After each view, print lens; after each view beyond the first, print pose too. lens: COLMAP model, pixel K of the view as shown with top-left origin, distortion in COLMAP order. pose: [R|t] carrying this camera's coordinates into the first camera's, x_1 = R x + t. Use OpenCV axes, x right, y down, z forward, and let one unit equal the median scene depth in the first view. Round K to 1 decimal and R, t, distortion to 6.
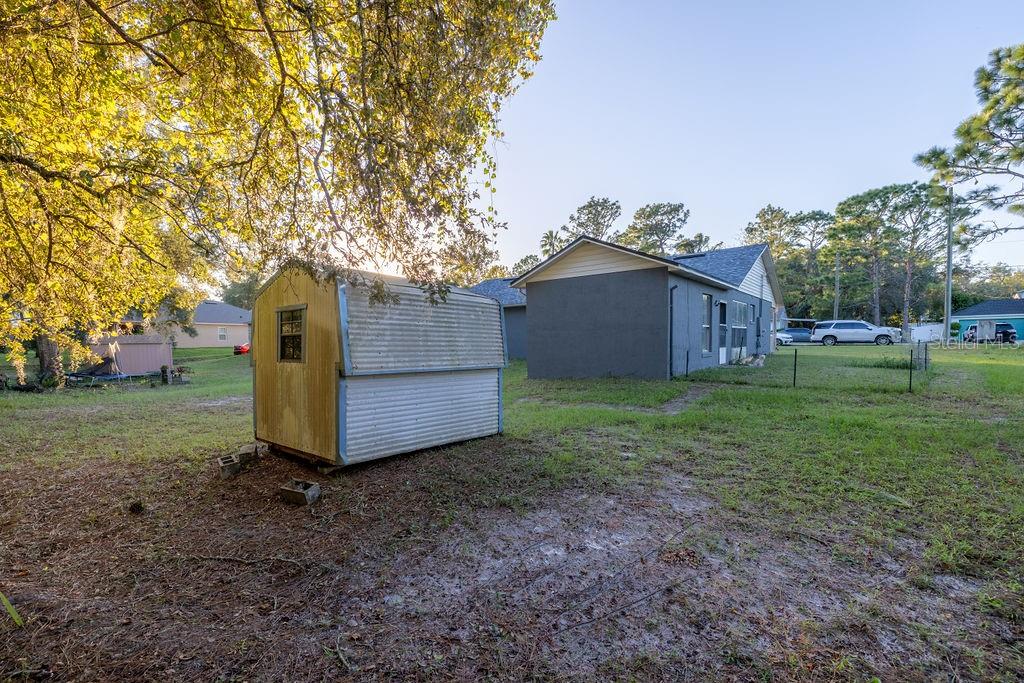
lens RADIAL K [[433.7, 0, 506.2], [0, 433.7, 348.4], [0, 0, 1]] dist [-0.000492, 0.000671]
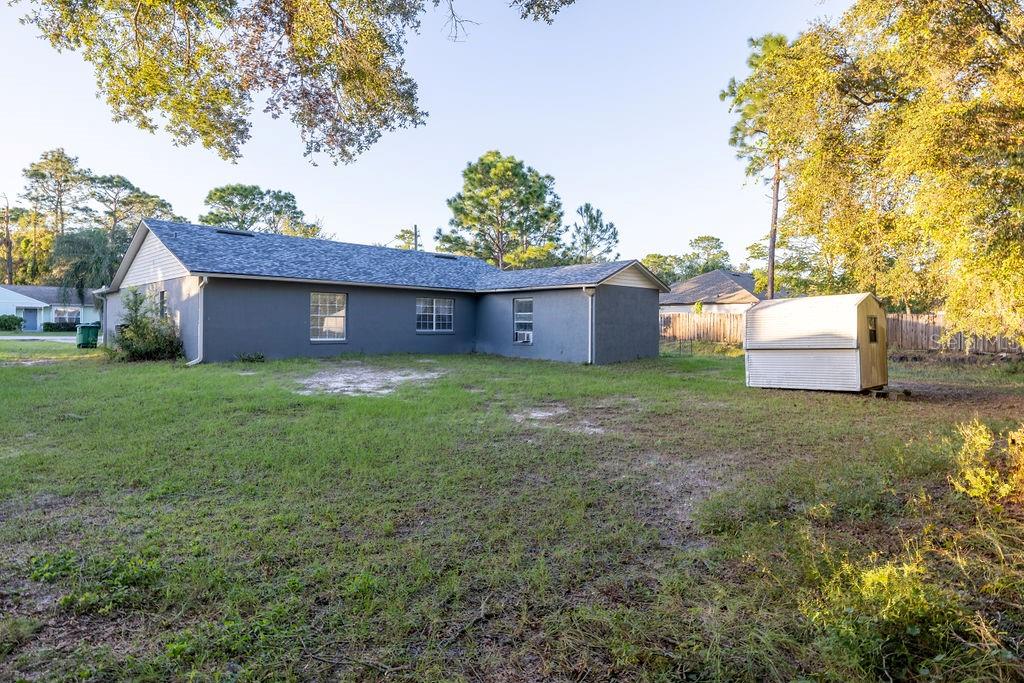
lens RADIAL K [[524.3, 0, 508.0], [0, 524.3, 335.2], [0, 0, 1]] dist [0.003600, 0.000213]
pose [[0.161847, -0.001367, 0.986815, -0.239086], [0.013331, 0.999911, -0.000801, -0.002078], [-0.986726, 0.013285, 0.161851, 0.171515]]
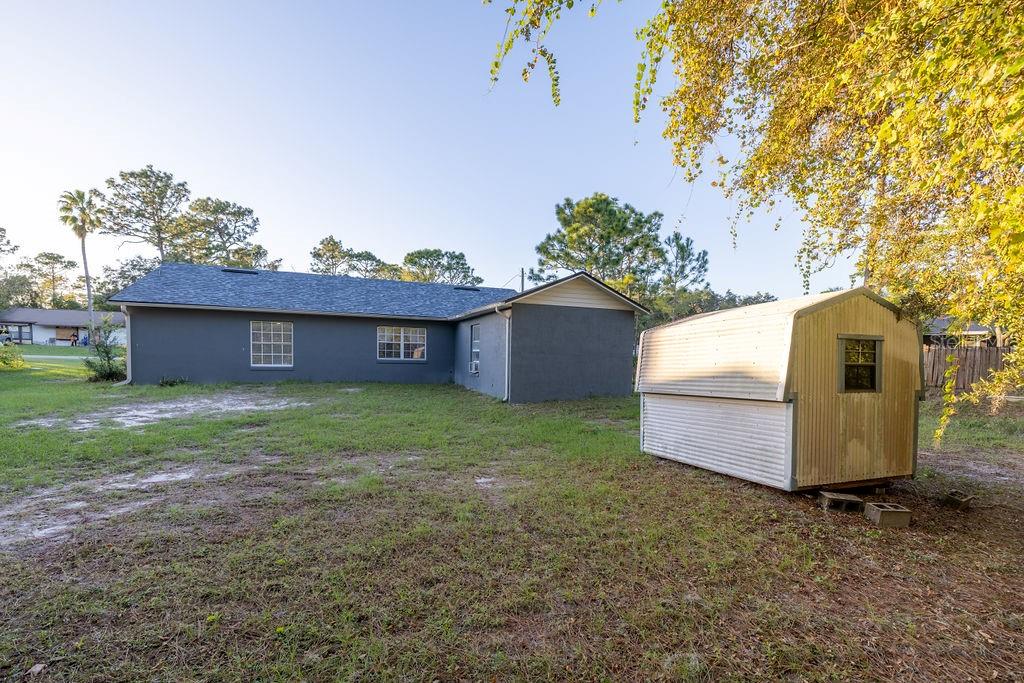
lens RADIAL K [[433.7, 0, 490.2], [0, 433.7, 370.3], [0, 0, 1]] dist [-0.000492, 0.000671]
pose [[0.520253, -0.001167, 0.854011, -0.134921], [-0.008713, 0.999940, 0.006675, -0.001393], [-0.853967, -0.010913, 0.520212, 0.091825]]
